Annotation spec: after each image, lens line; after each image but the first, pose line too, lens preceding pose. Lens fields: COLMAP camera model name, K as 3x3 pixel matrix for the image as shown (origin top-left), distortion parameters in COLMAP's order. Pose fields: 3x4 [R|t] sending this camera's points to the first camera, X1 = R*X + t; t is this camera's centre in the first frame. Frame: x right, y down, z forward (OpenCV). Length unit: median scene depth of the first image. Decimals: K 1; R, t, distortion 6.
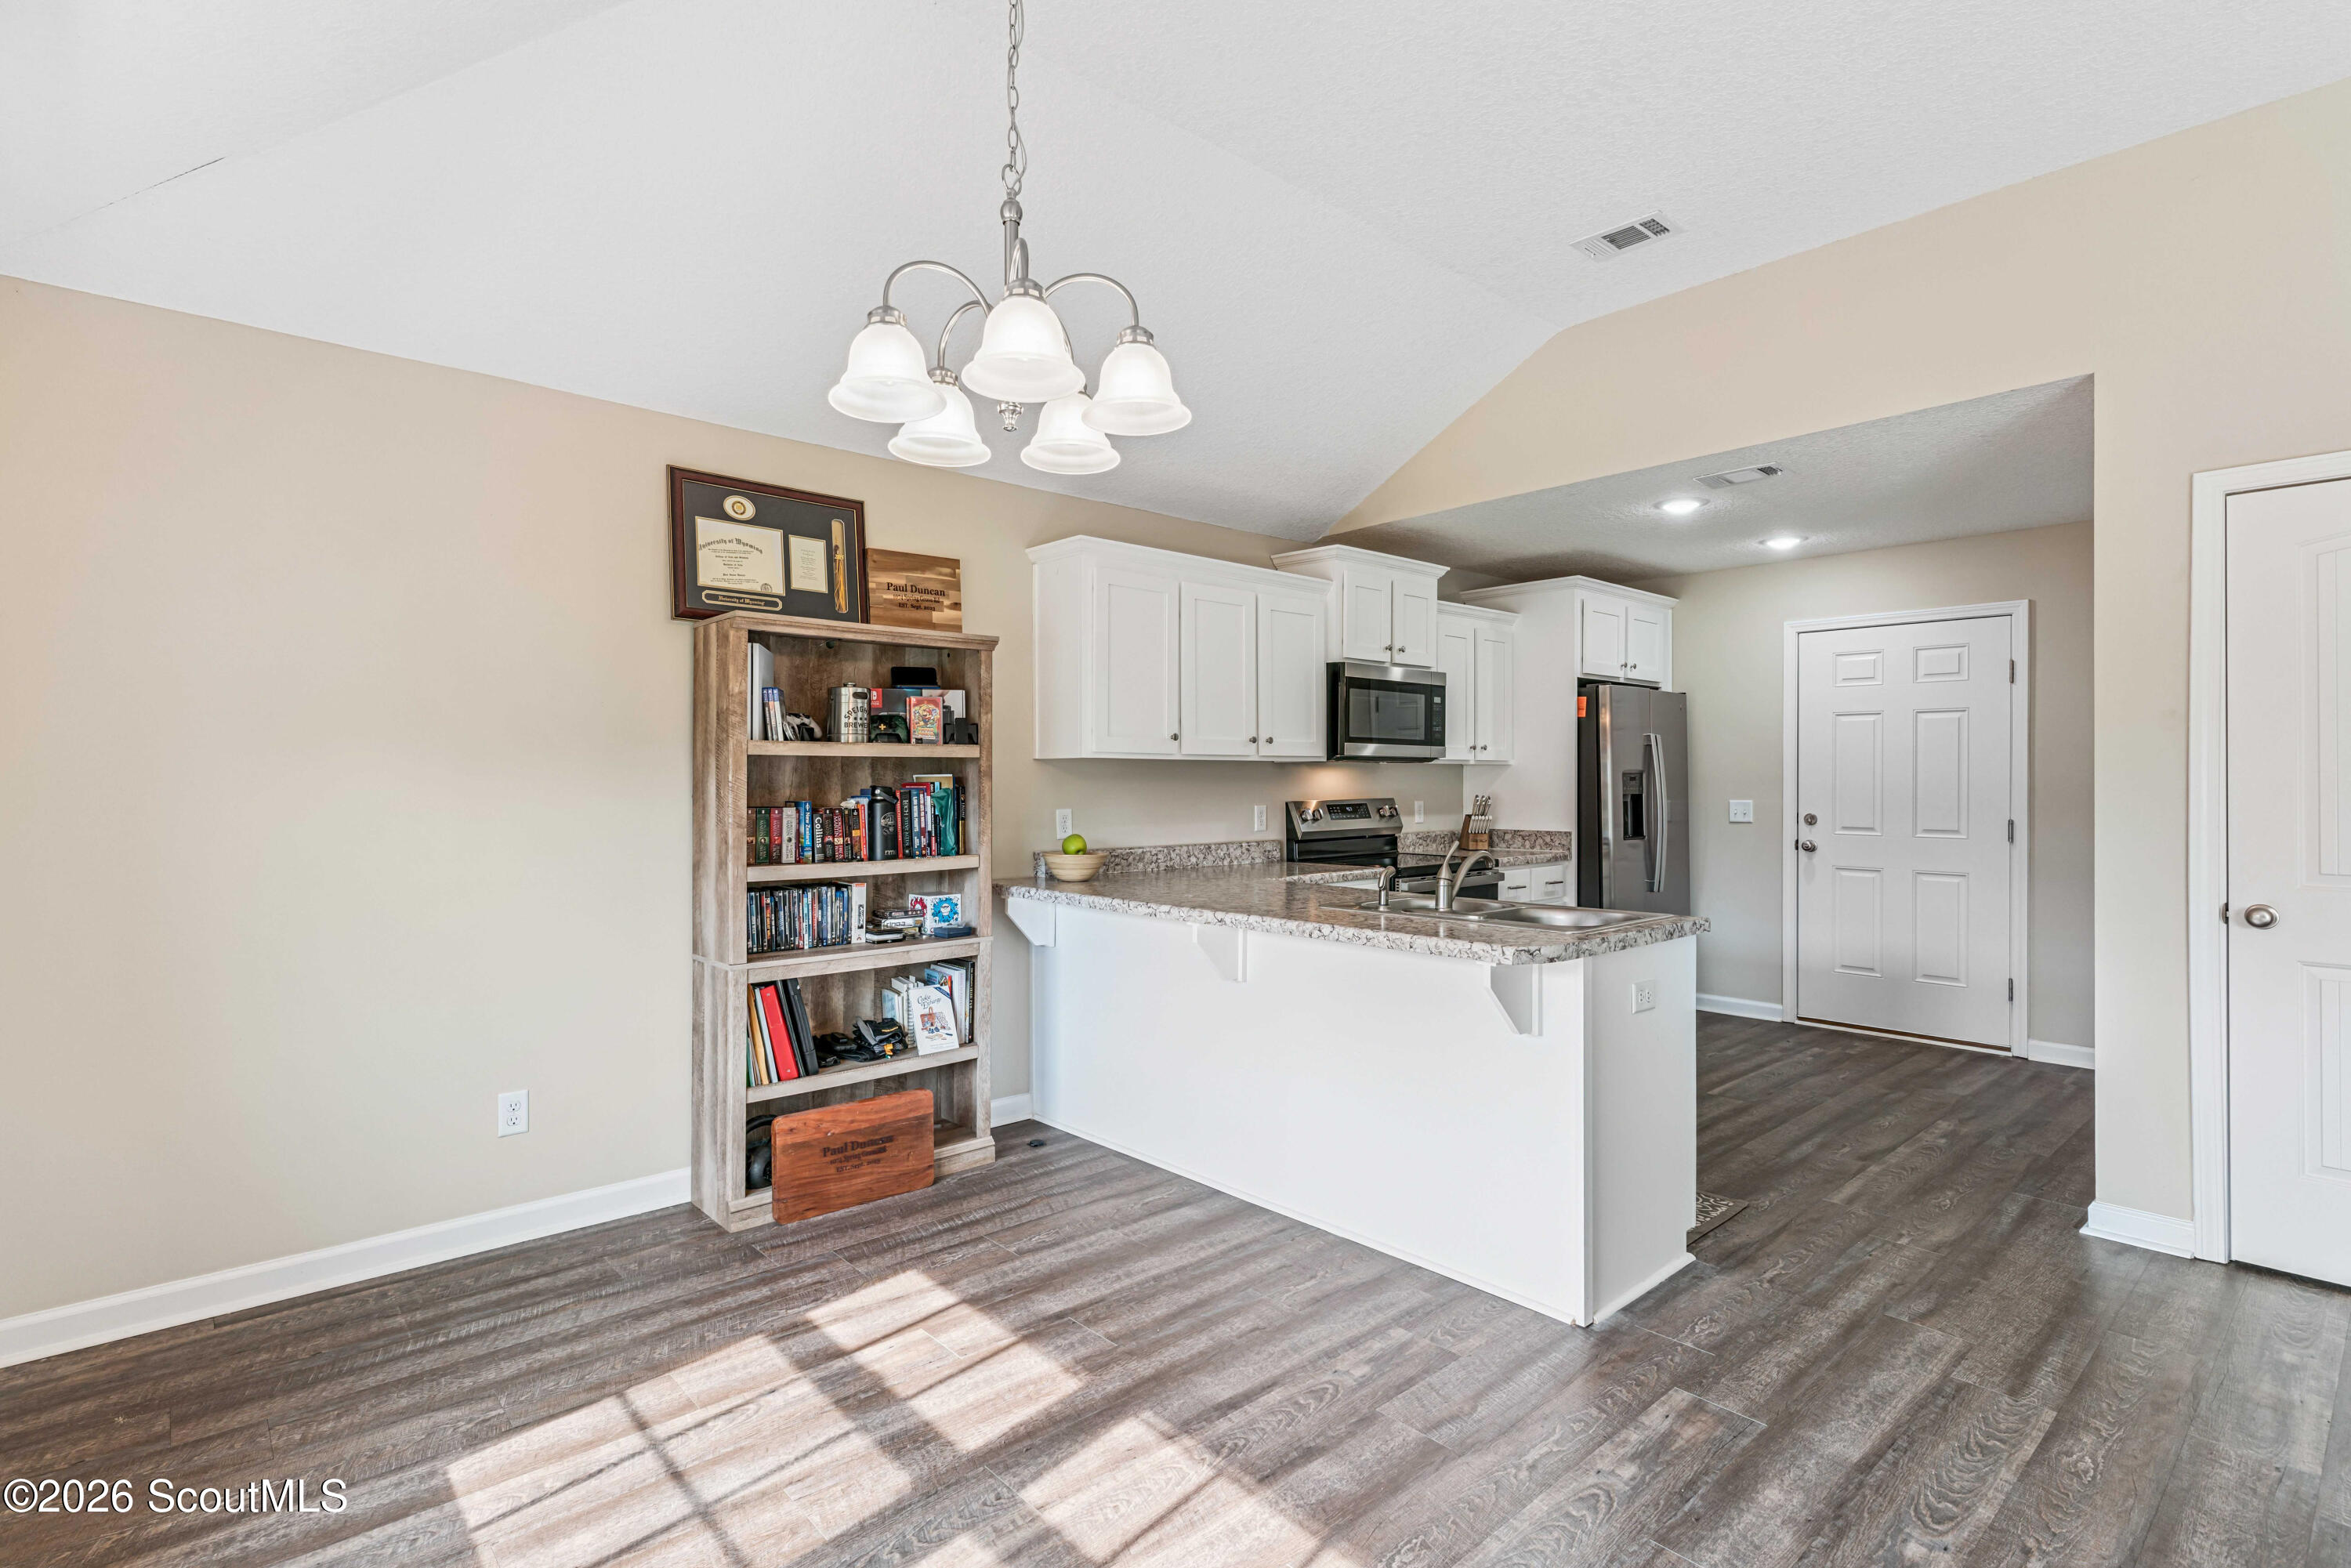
lens RADIAL K [[1150.9, 0, 1153.8], [0, 1150.9, 776.3], [0, 0, 1]] dist [0.003031, 0.000872]
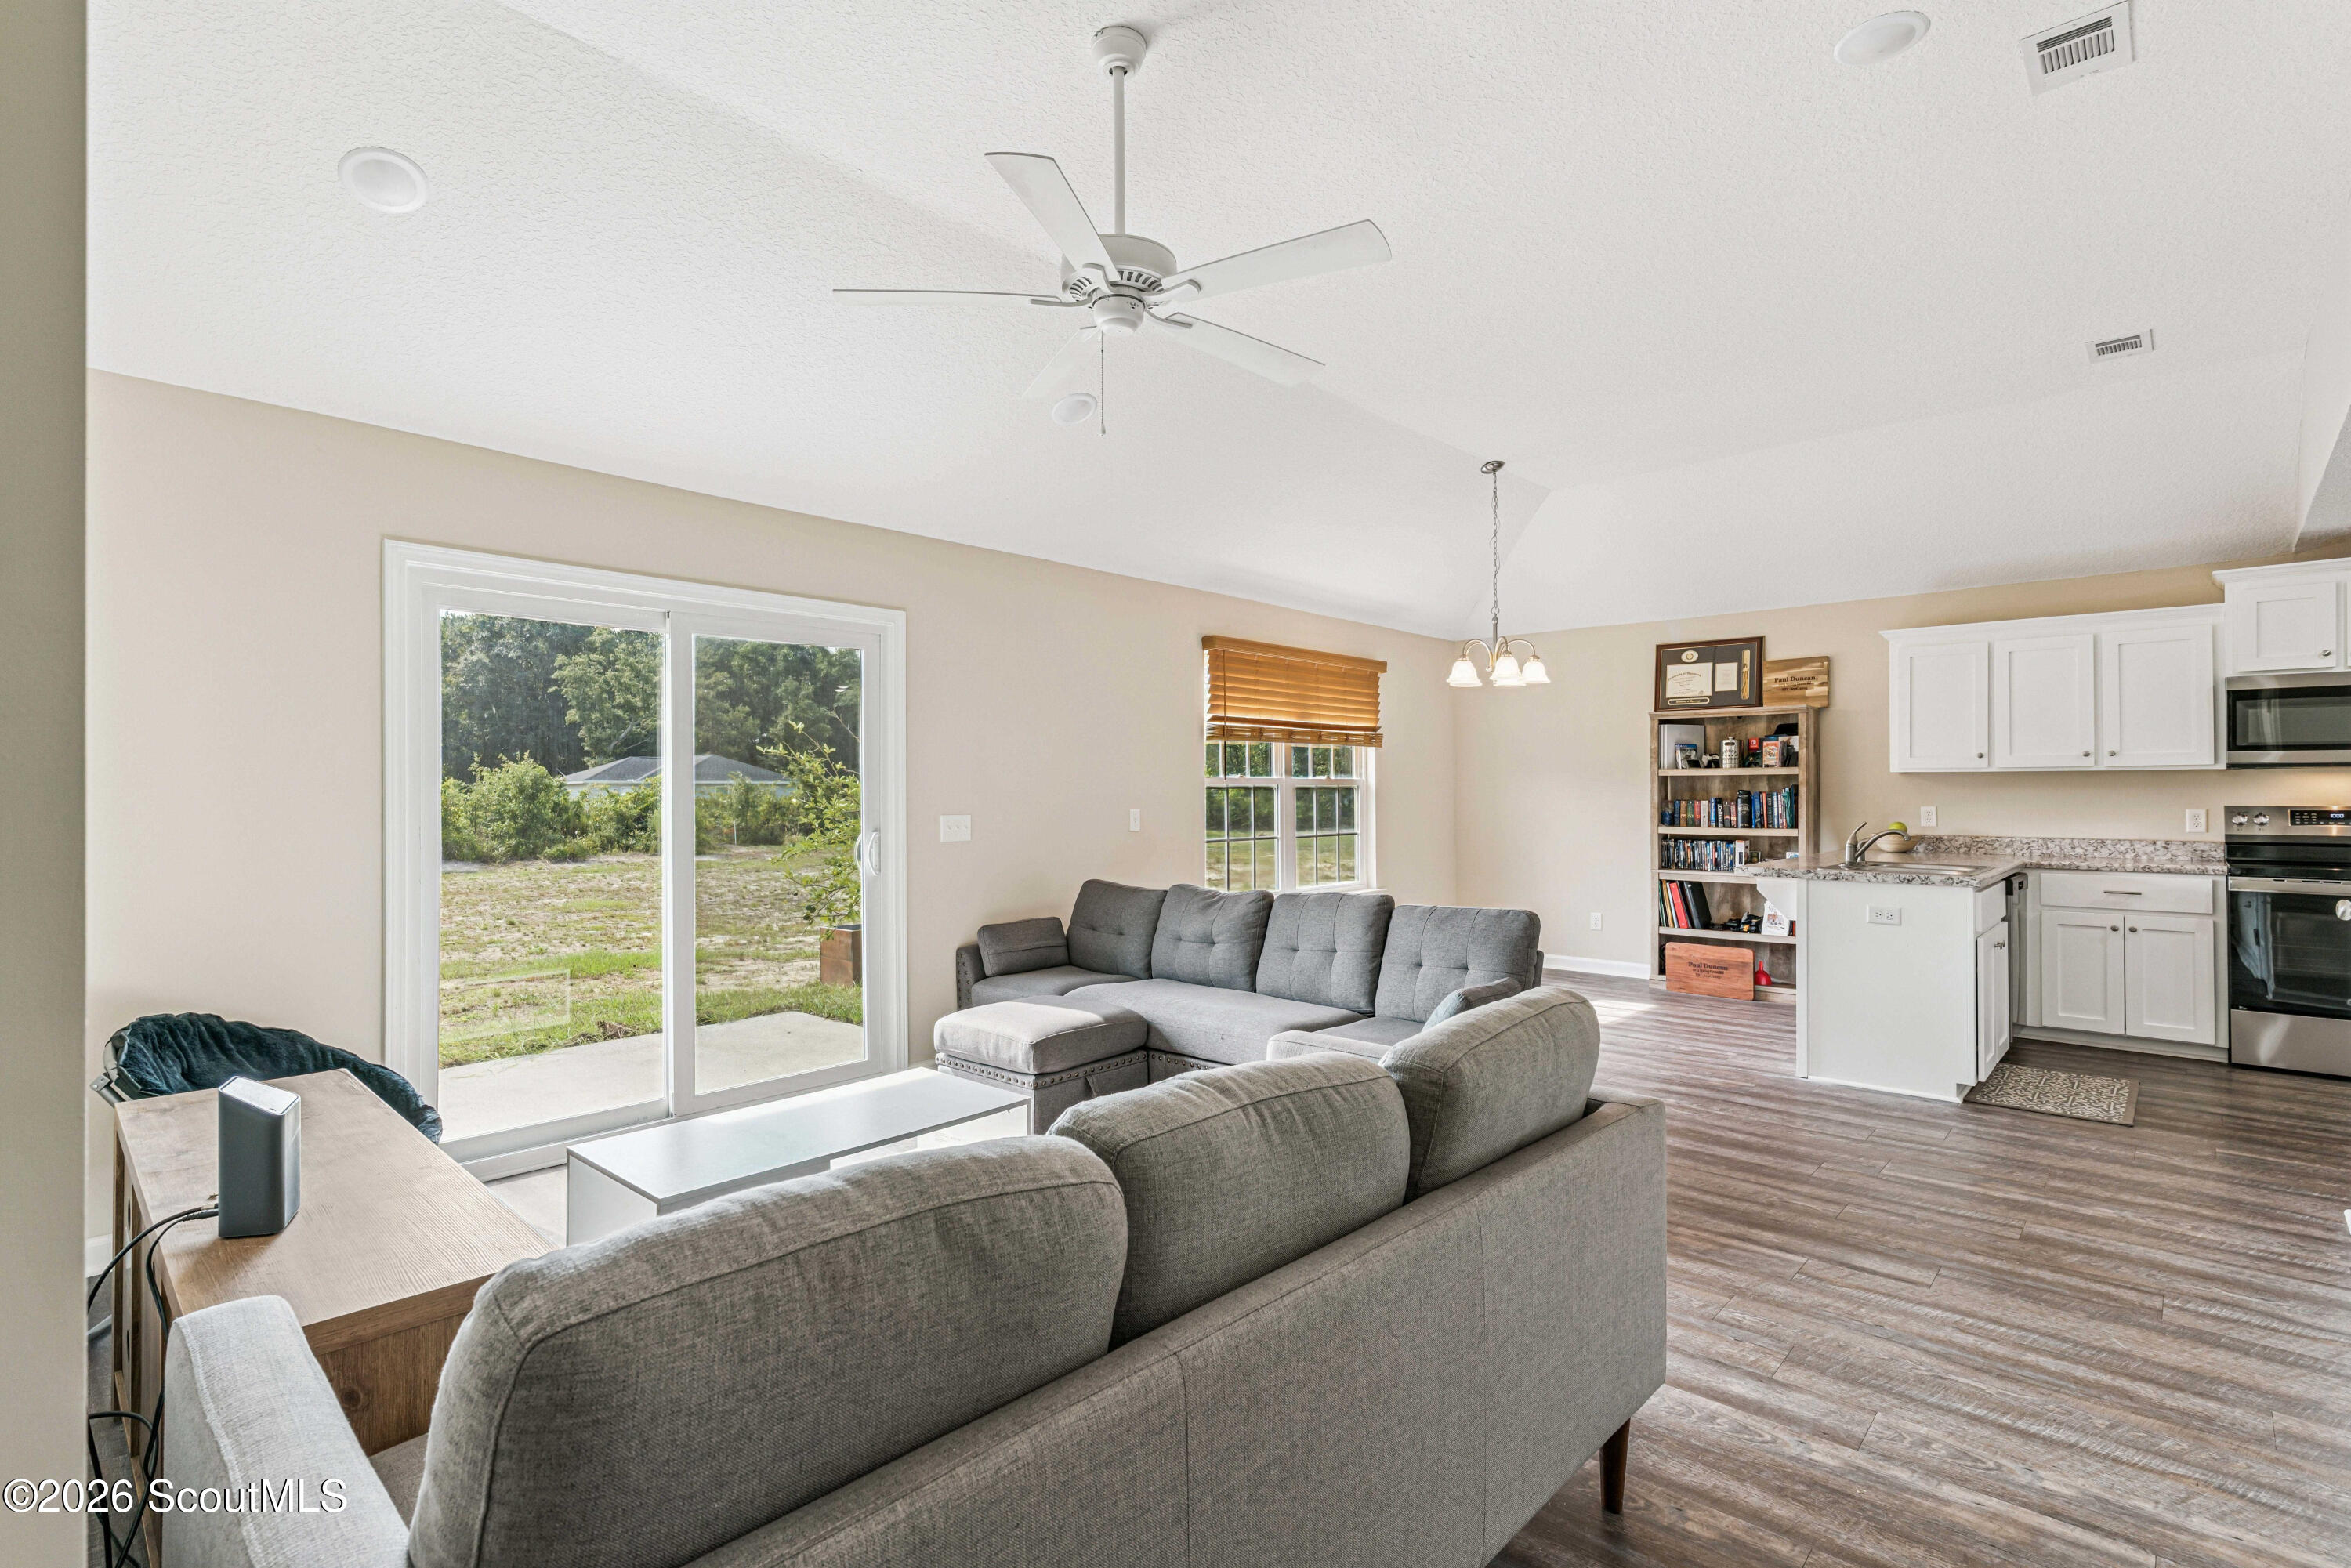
lens RADIAL K [[1150.9, 0, 1166.5], [0, 1150.9, 787.3], [0, 0, 1]] dist [0.003031, 0.000872]
pose [[0.108223, -0.004853, -0.994115, 1.399797], [-0.000444, 0.999988, -0.004930, 0.012233], [0.994127, 0.000975, 0.108220, -0.142836]]
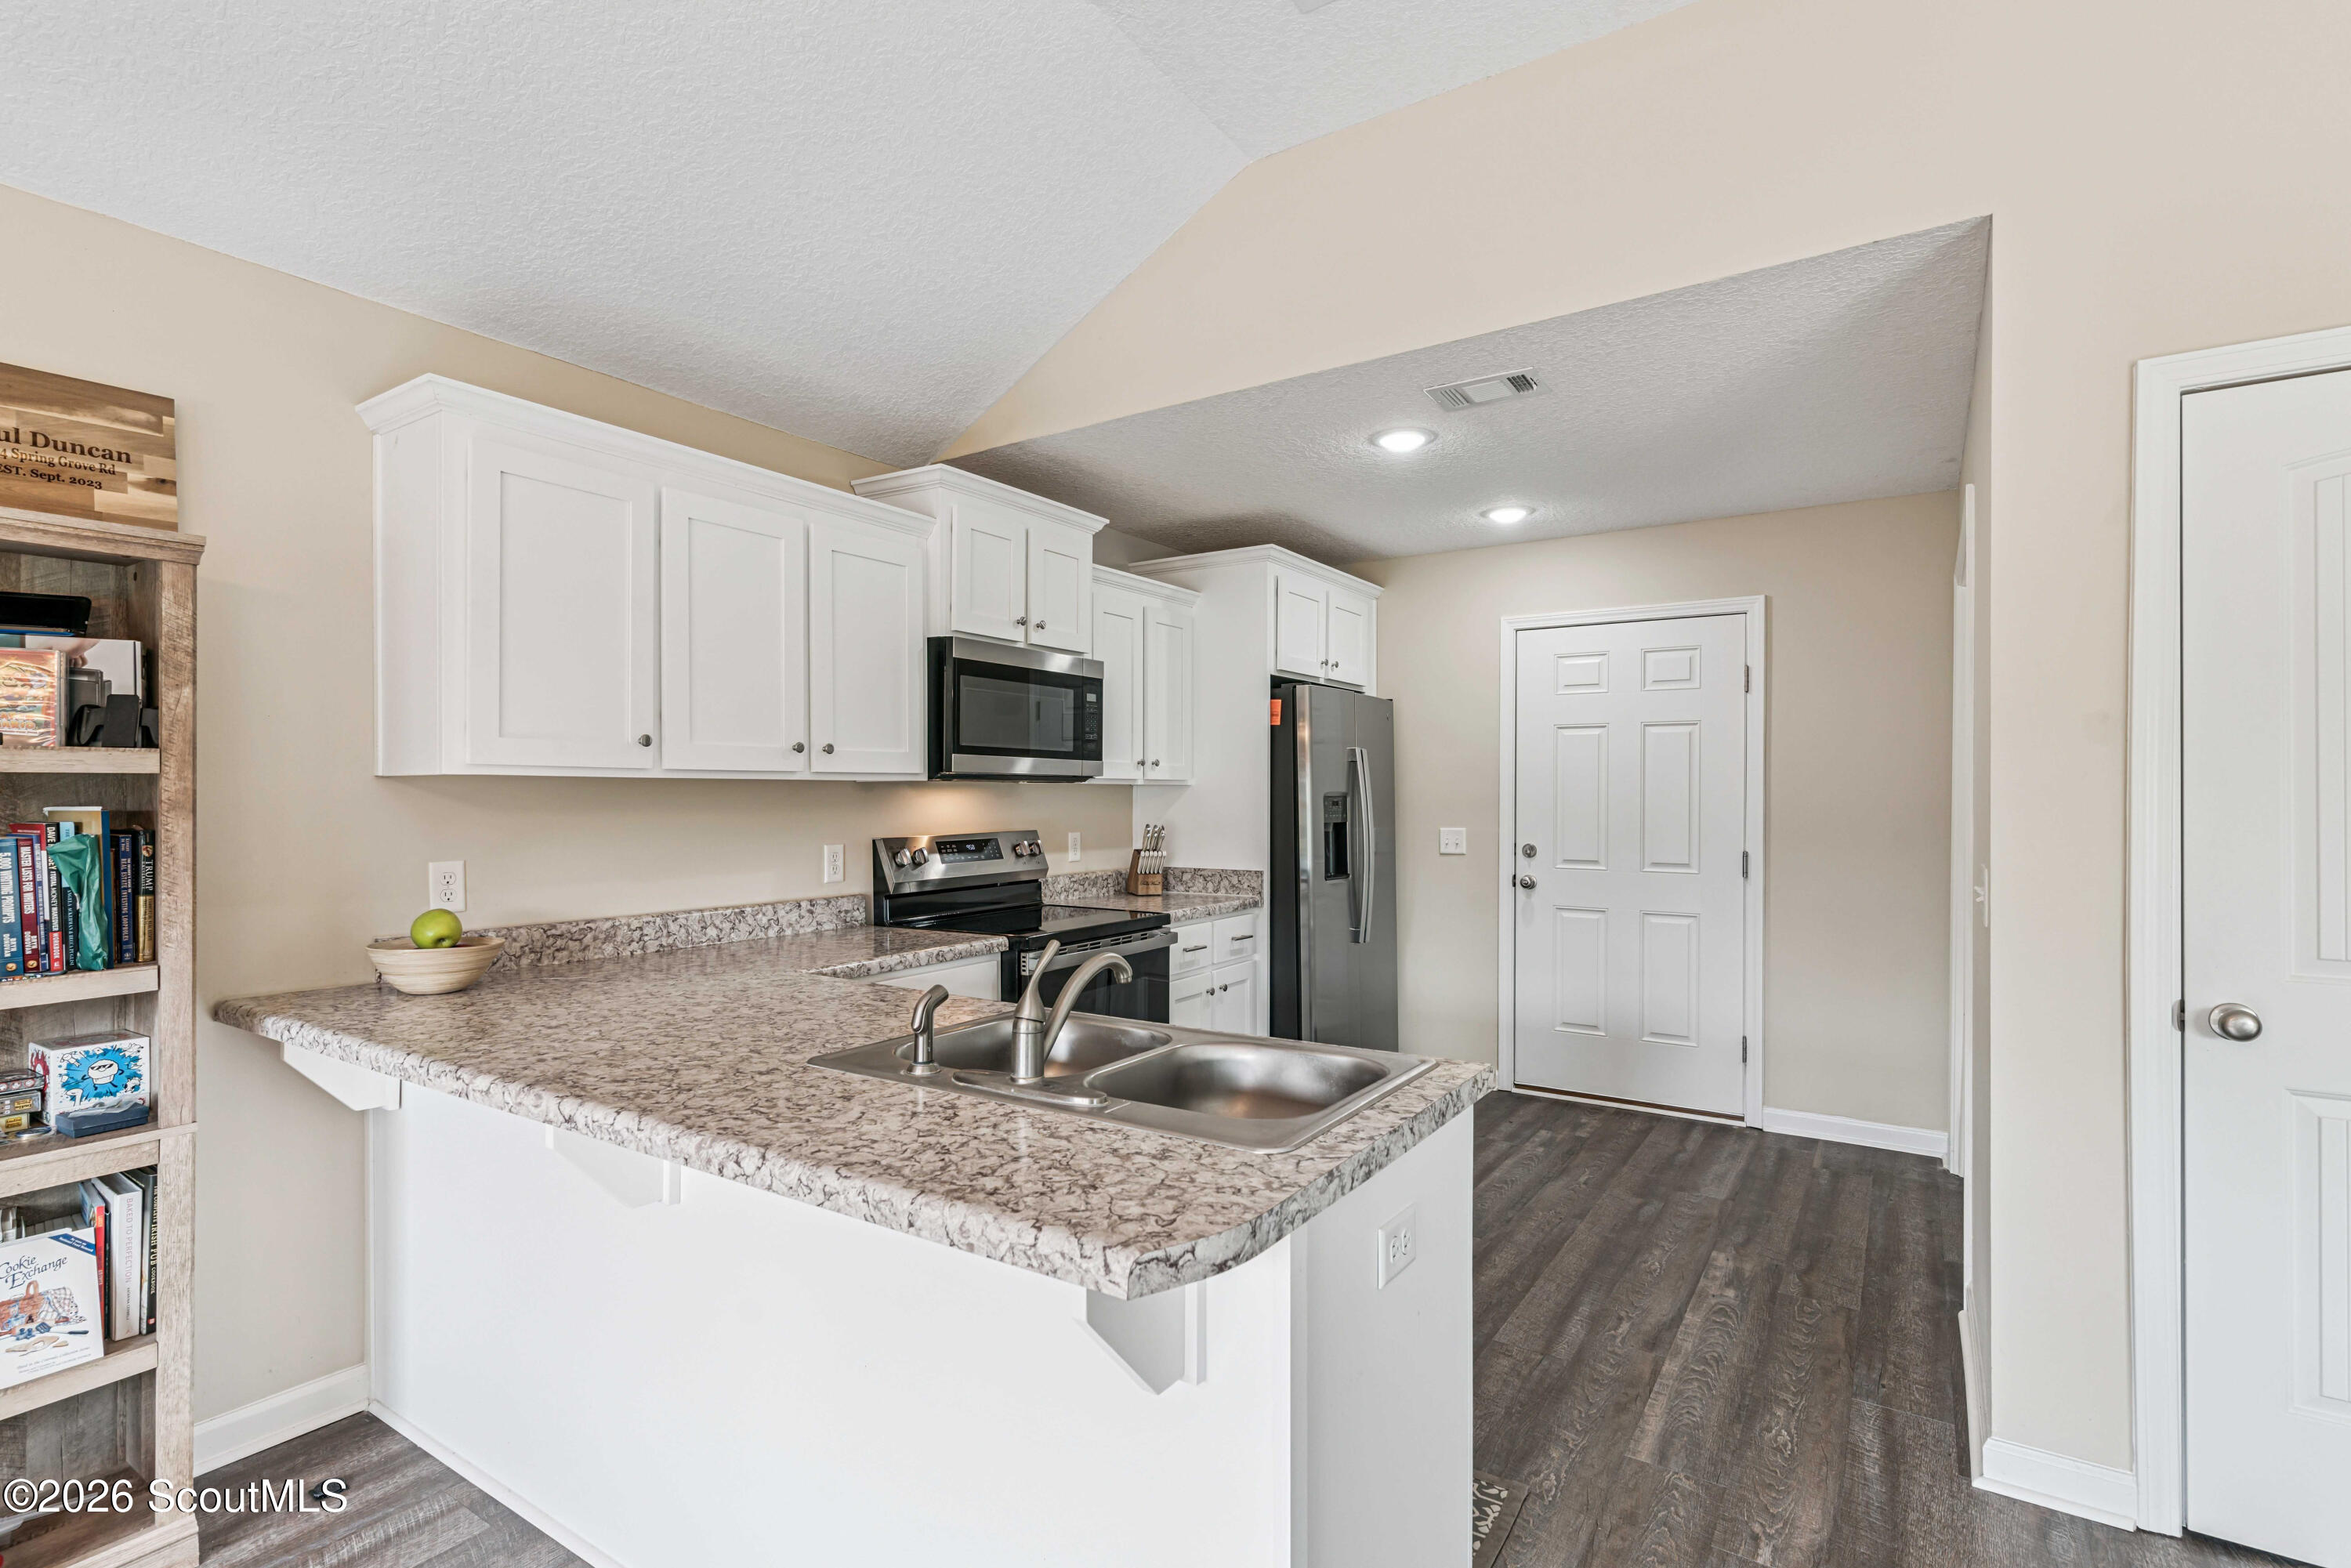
lens RADIAL K [[1150.9, 0, 1162.0], [0, 1150.9, 791.4], [0, 0, 1]] dist [0.003031, 0.000872]
pose [[0.966092, 0.001051, 0.258196, 0.133086], [-0.000963, 0.999999, -0.000470, -0.008058], [-0.258196, 0.000205, 0.966092, 0.369418]]
